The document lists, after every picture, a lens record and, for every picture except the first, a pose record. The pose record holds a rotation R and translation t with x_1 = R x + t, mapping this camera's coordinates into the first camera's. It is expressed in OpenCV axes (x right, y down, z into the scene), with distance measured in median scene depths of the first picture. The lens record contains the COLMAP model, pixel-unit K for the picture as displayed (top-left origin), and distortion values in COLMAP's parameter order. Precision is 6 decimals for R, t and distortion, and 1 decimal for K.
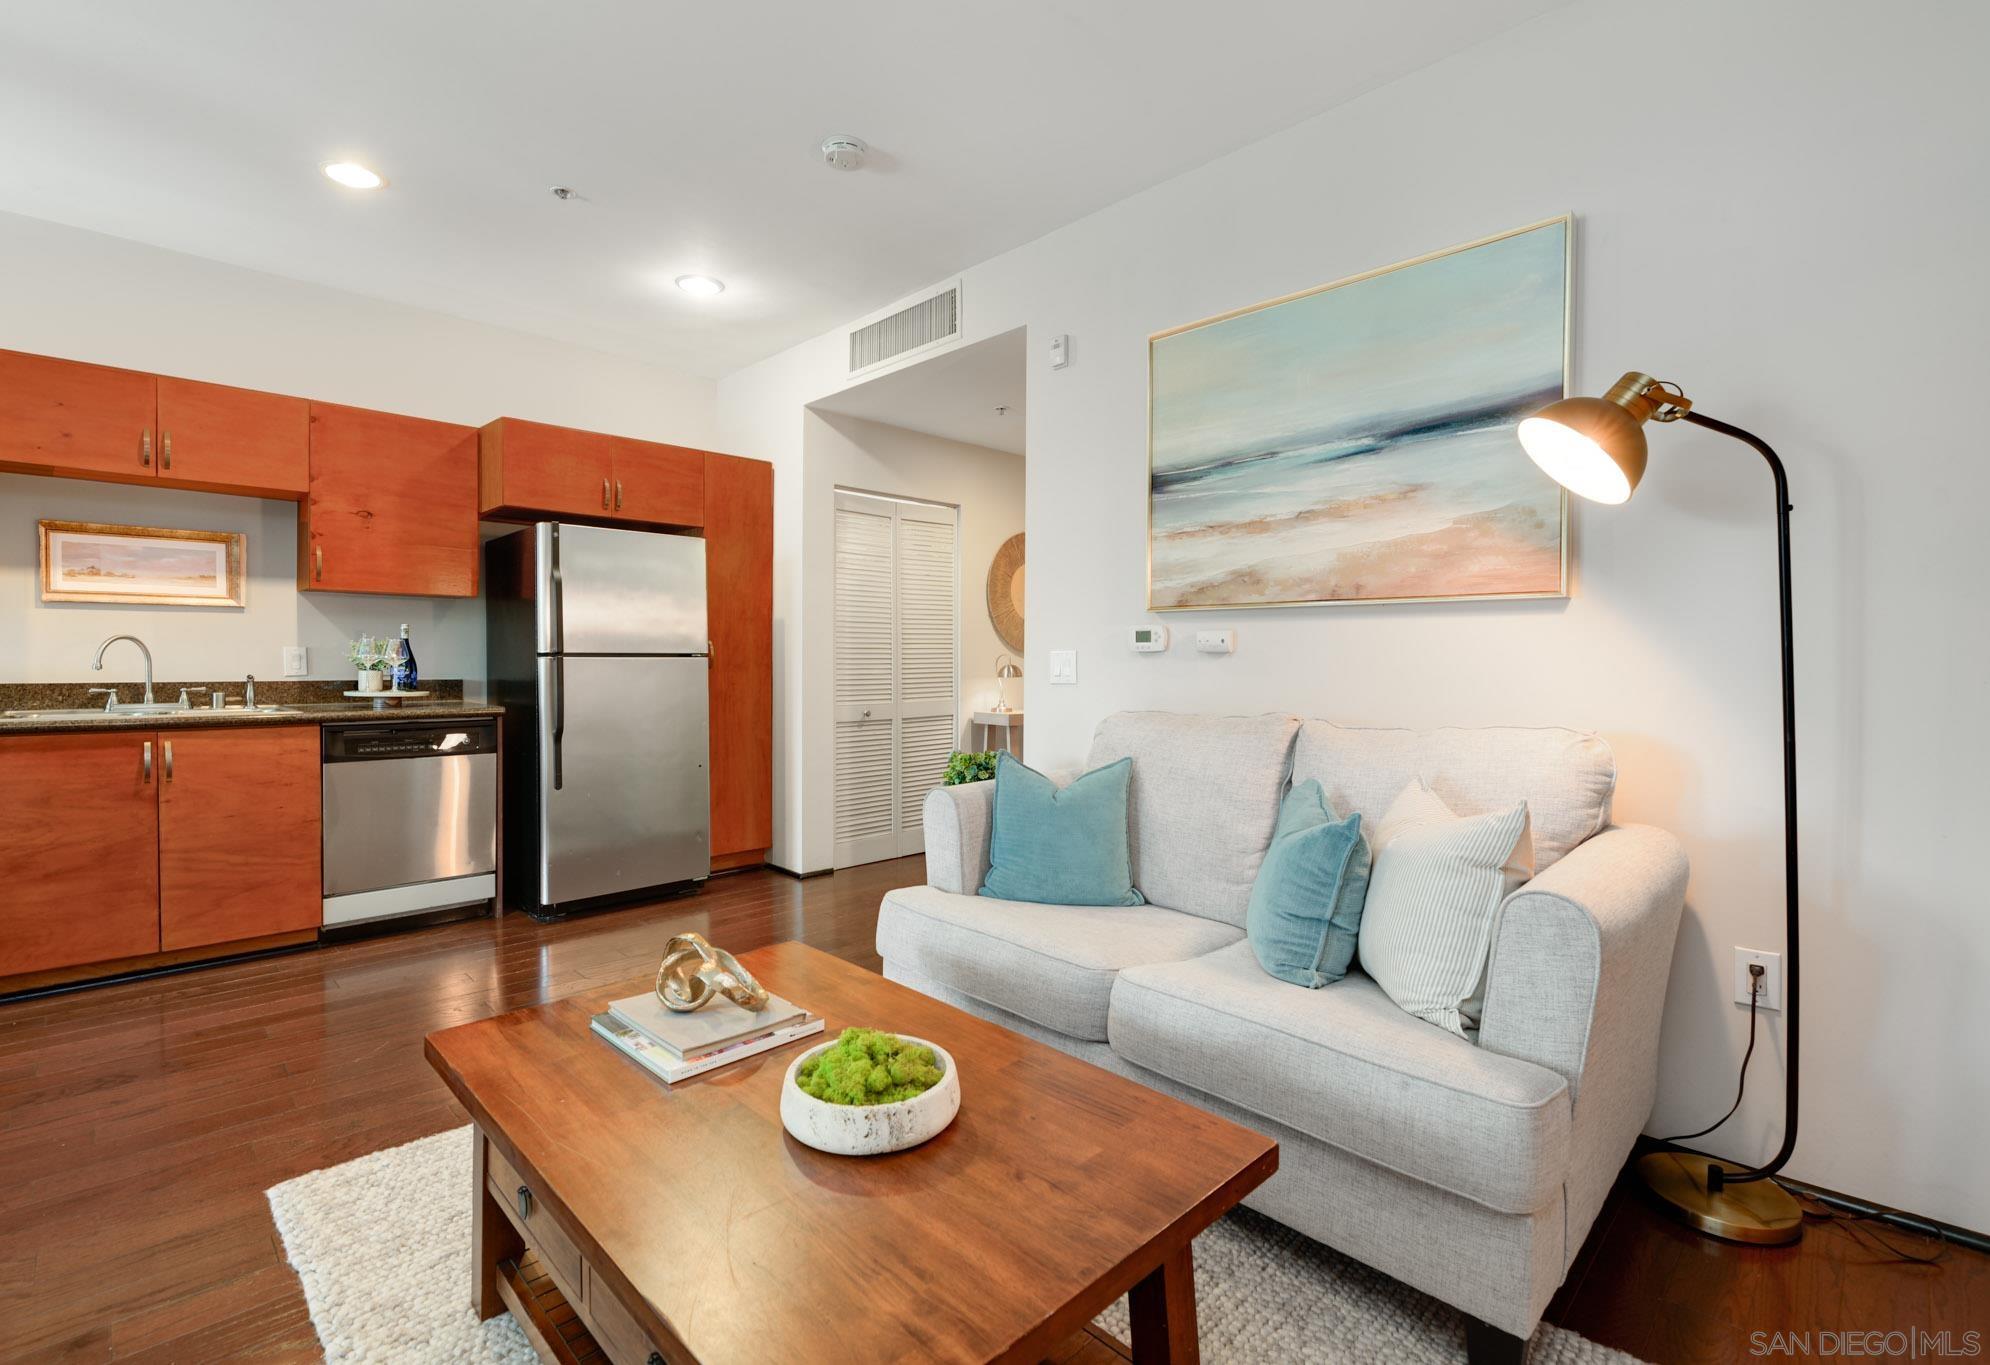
lens RADIAL K [[876.7, 0, 1003.2], [0, 876.7, 673.4], [0, 0, 1]] dist [-0.020654, -0.000421]
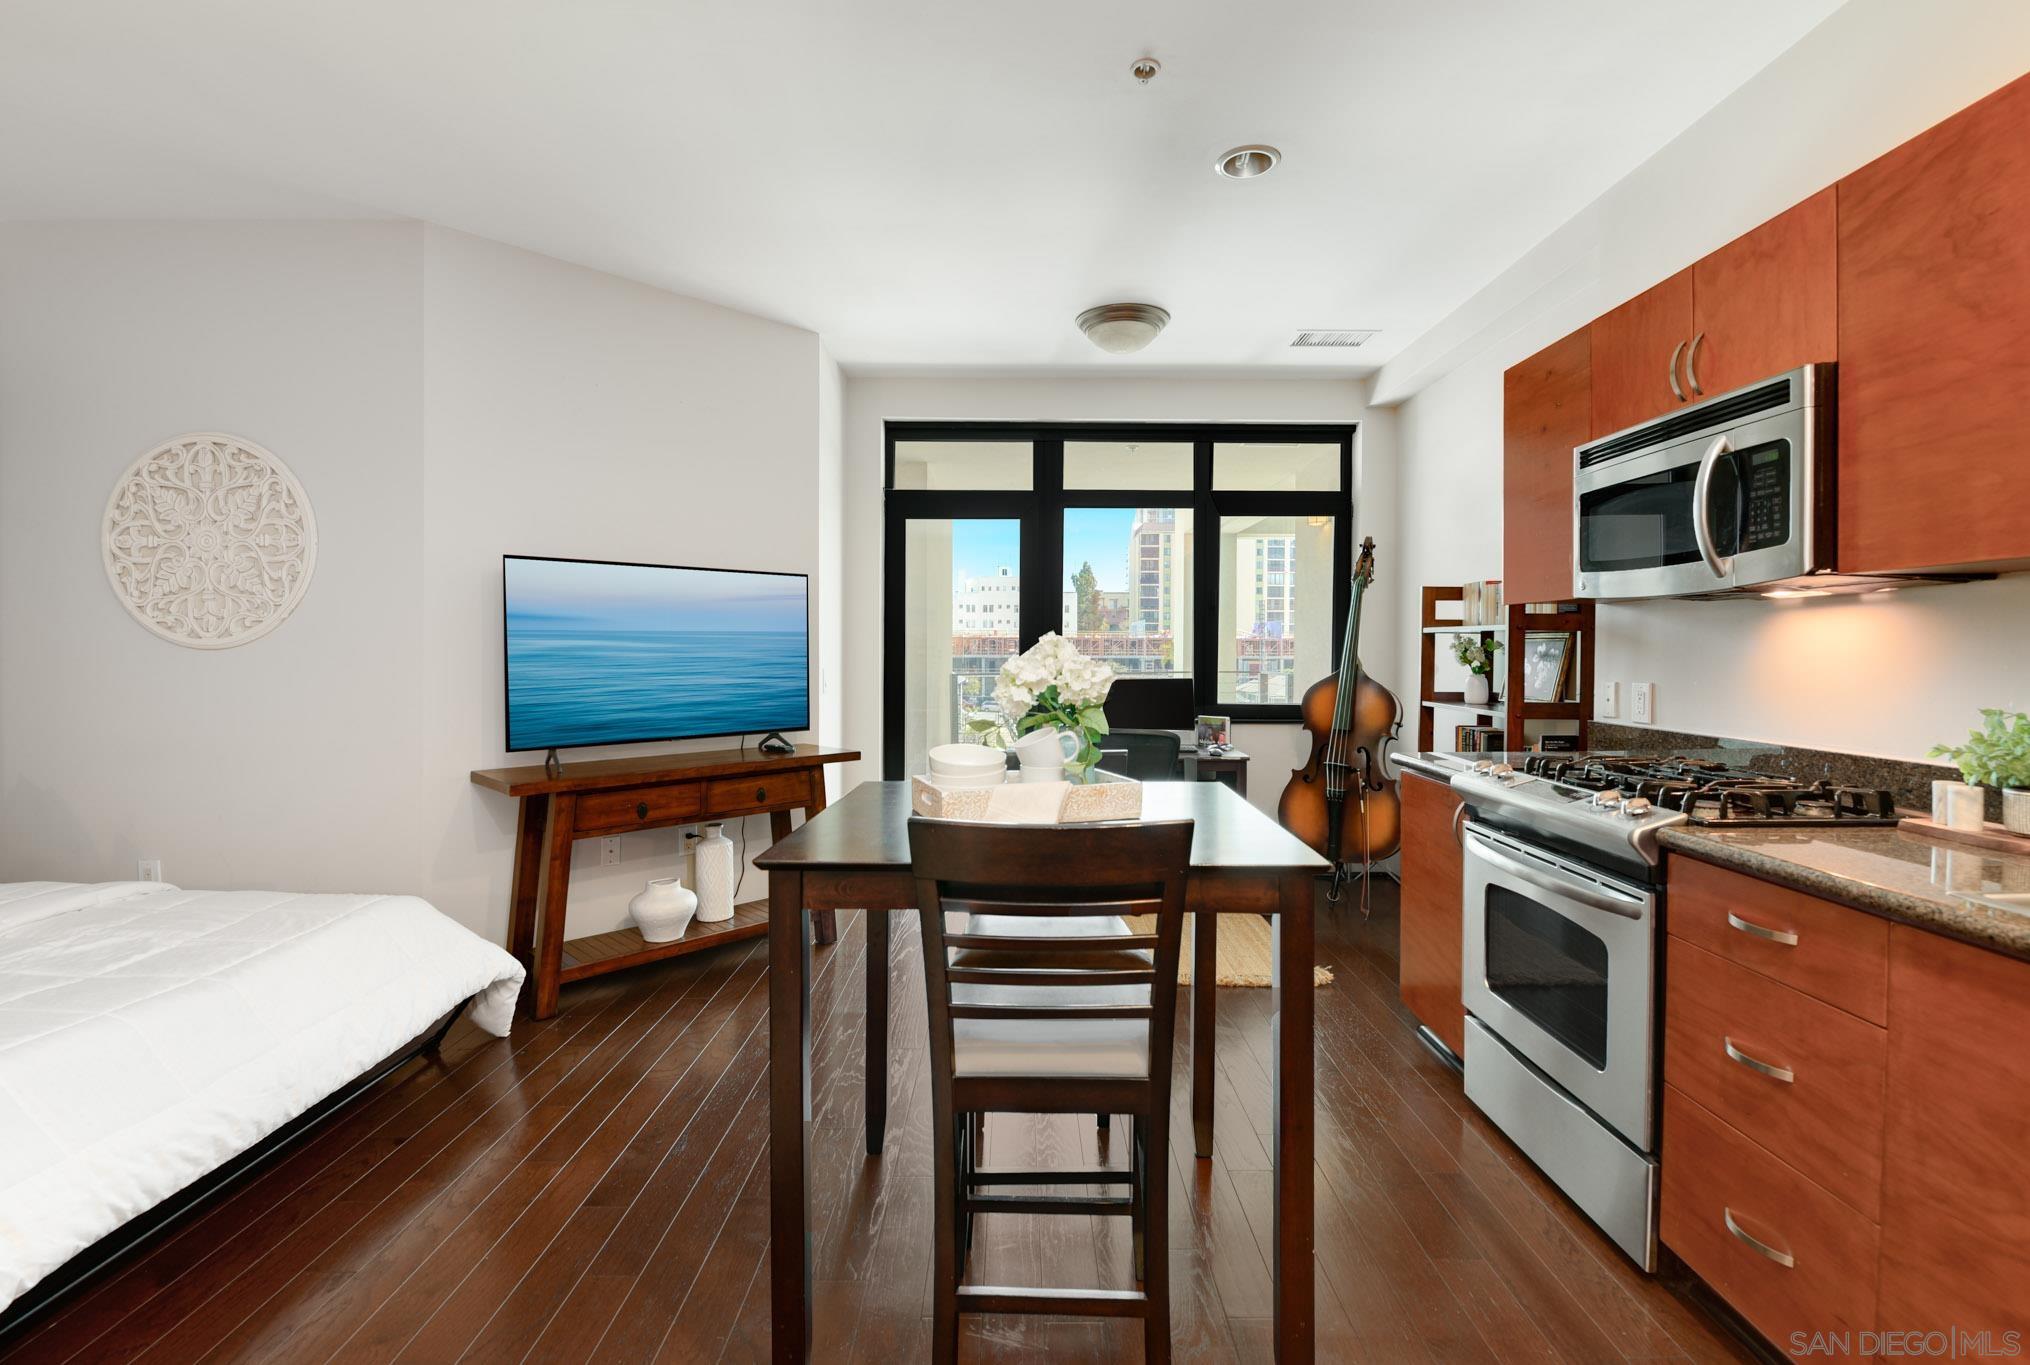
lens RADIAL K [[915.9, 0, 1034.5], [0, 915.9, 661.8], [0, 0, 1]] dist [-0.004081, -0.006234]
pose [[-0.700889, -0.002238, -0.713267, -0.474952], [-0.019263, 0.999690, 0.015793, -0.055747], [0.713010, 0.024809, -0.700715, 0.882257]]
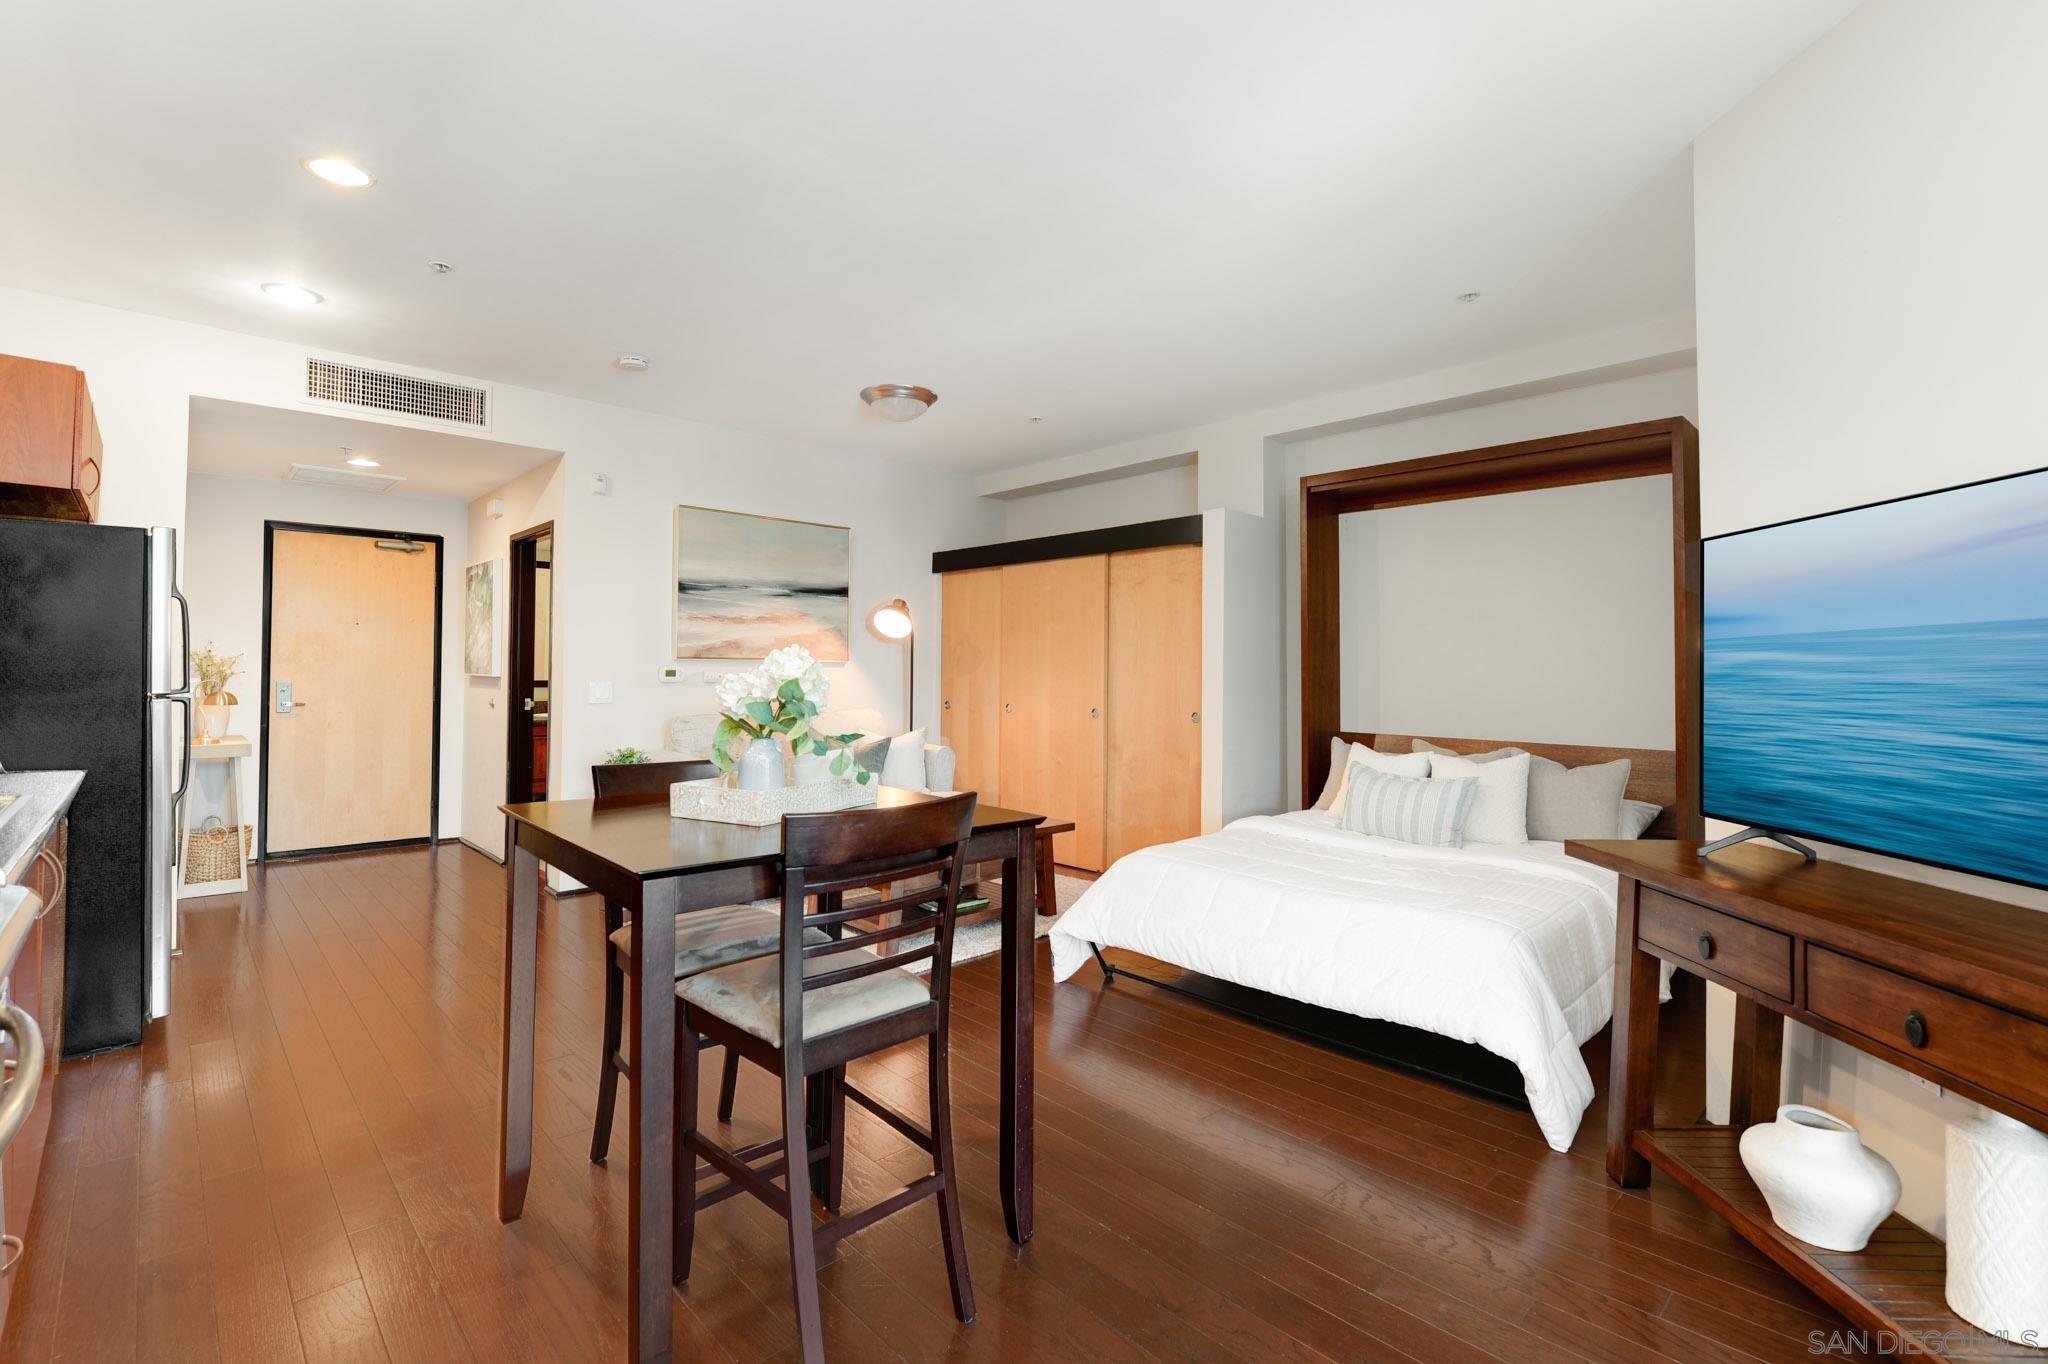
lens RADIAL K [[916.4, 0, 965.1], [0, 916.4, 652.2], [0, 0, 1]] dist [-0.002751, -0.004816]
pose [[0.099743, 0.017209, 0.994864, -1.587019], [0.008268, 0.999802, -0.018123, -0.045941], [-0.994979, 0.010034, 0.099581, 0.237992]]
